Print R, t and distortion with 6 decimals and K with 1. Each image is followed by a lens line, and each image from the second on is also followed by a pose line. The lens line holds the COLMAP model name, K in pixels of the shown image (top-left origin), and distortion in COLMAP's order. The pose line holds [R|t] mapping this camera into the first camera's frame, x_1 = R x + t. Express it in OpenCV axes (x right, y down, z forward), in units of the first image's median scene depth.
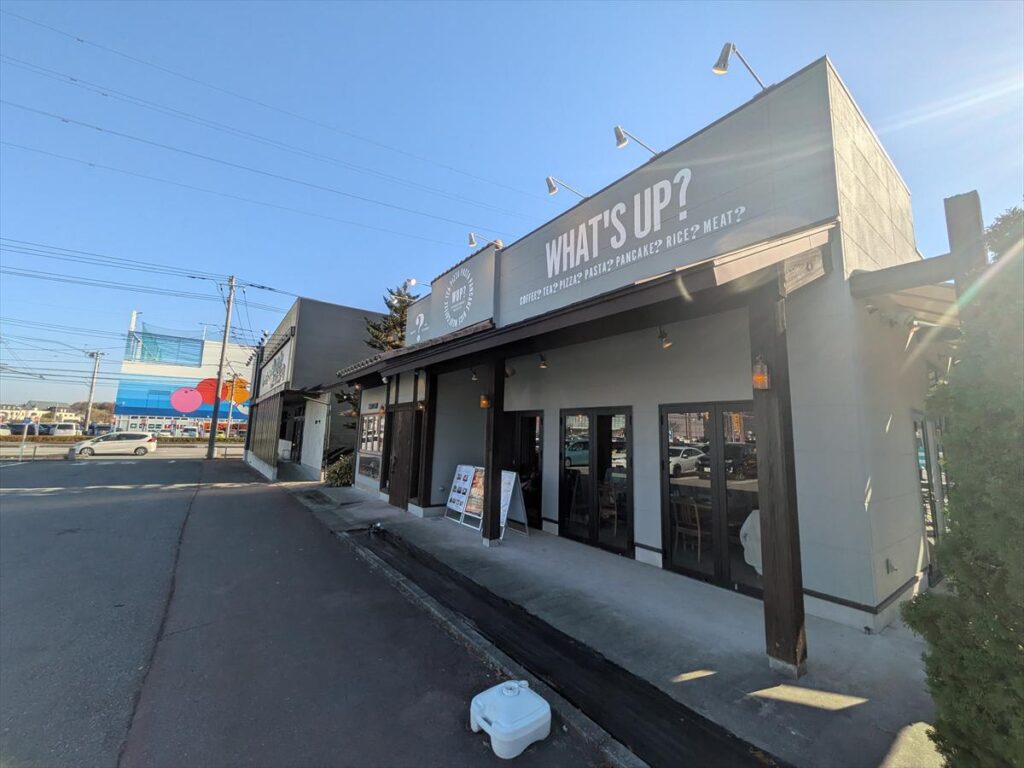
lens RADIAL K [[402.7, 0, 512.0], [0, 402.7, 384.0], [0, 0, 1]] dist [-0.000298, -0.000001]
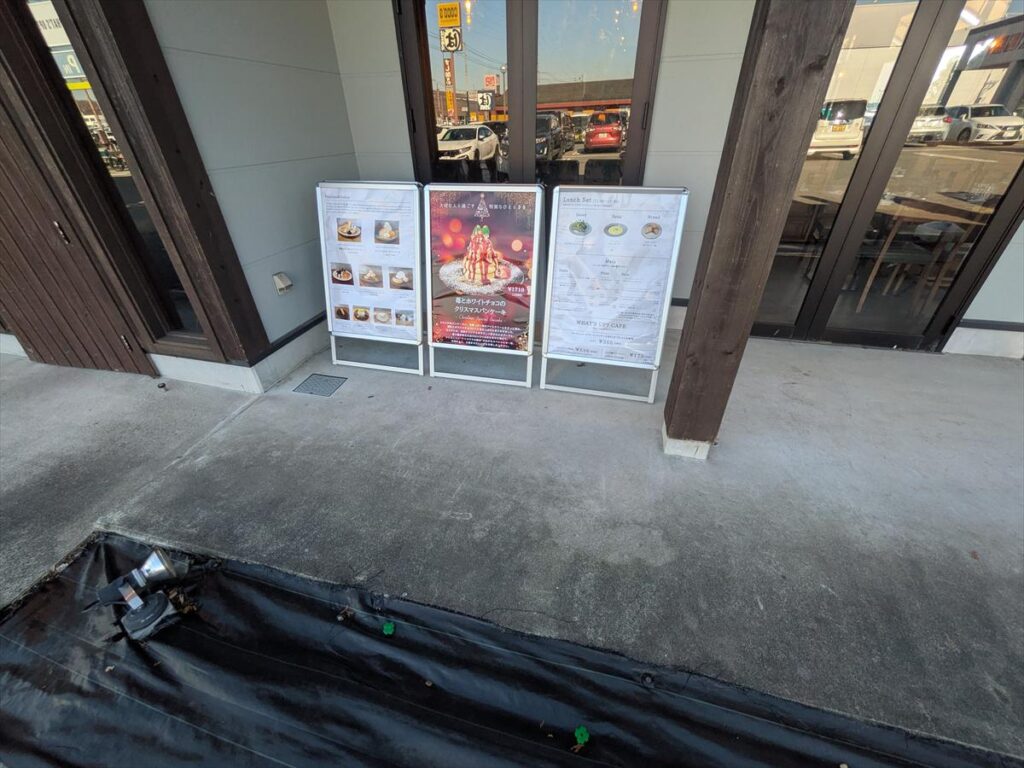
lens RADIAL K [[402.7, 0, 512.0], [0, 402.7, 384.0], [0, 0, 1]] dist [-0.000298, -0.000001]
pose [[0.778557, -0.370293, 0.506687, -0.228620], [-0.034878, 0.780597, 0.624061, 0.134637], [-0.626604, -0.503539, 0.594824, 0.711893]]
